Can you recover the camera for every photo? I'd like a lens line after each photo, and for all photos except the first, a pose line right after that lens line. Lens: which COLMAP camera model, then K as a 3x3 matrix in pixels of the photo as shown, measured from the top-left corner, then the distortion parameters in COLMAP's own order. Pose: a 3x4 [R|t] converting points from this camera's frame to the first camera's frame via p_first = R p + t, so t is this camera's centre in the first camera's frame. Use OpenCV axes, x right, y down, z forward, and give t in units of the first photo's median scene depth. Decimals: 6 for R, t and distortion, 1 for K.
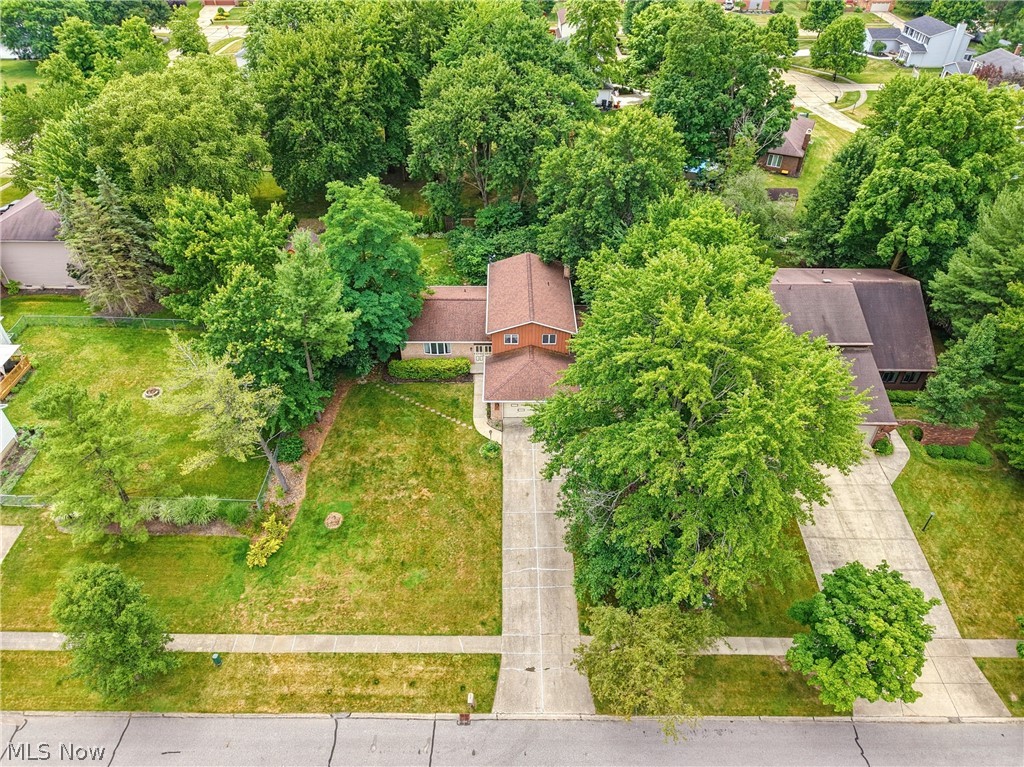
lens RADIAL K [[711.8, 0, 512.0], [0, 711.8, 383.5], [0, 0, 1]] dist [0.000544, -0.005683]
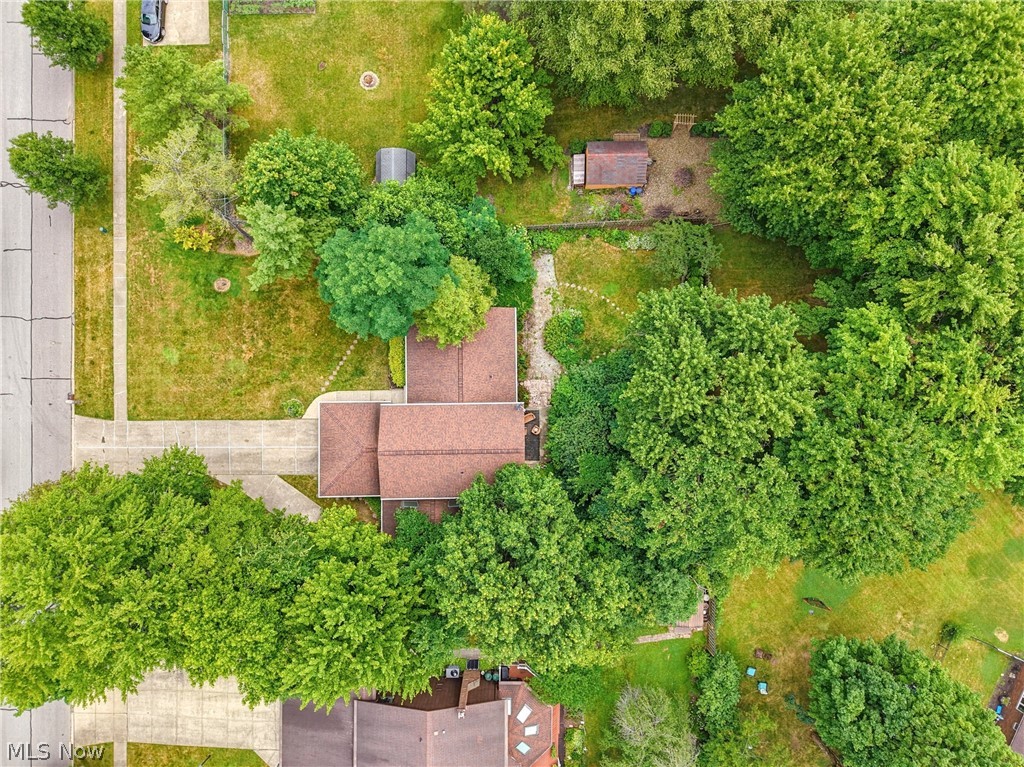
lens RADIAL K [[710.8, 0, 517.4], [0, 710.8, 368.6], [0, 0, 1]] dist [0.003792, 0.003062]
pose [[0.004411, 0.999951, -0.008822, -0.080348], [-0.622887, 0.009649, 0.782252, -0.988618], [0.782299, 0.002045, 0.622900, 0.561469]]
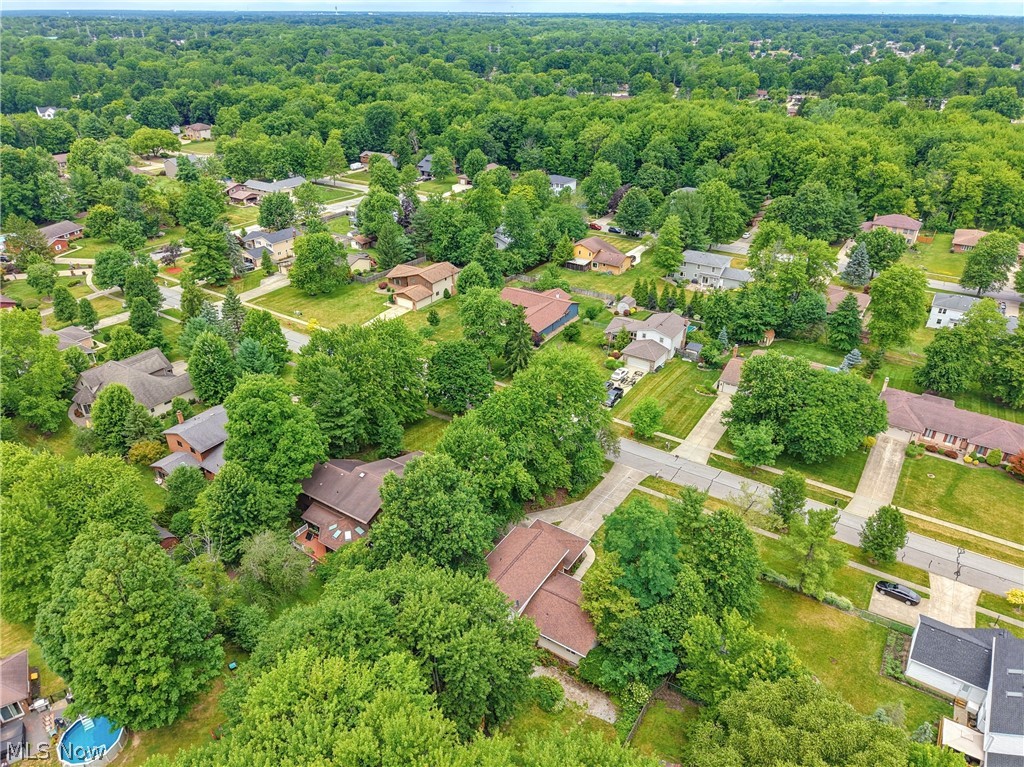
lens RADIAL K [[701.3, 0, 509.9], [0, 701.3, 379.9], [0, 0, 1]] dist [0.085967, -0.153332]
pose [[-0.838640, -0.259281, 0.479015, -0.558653], [0.335535, 0.446841, 0.829307, -1.525236], [-0.429067, 0.856216, -0.287741, 1.215920]]
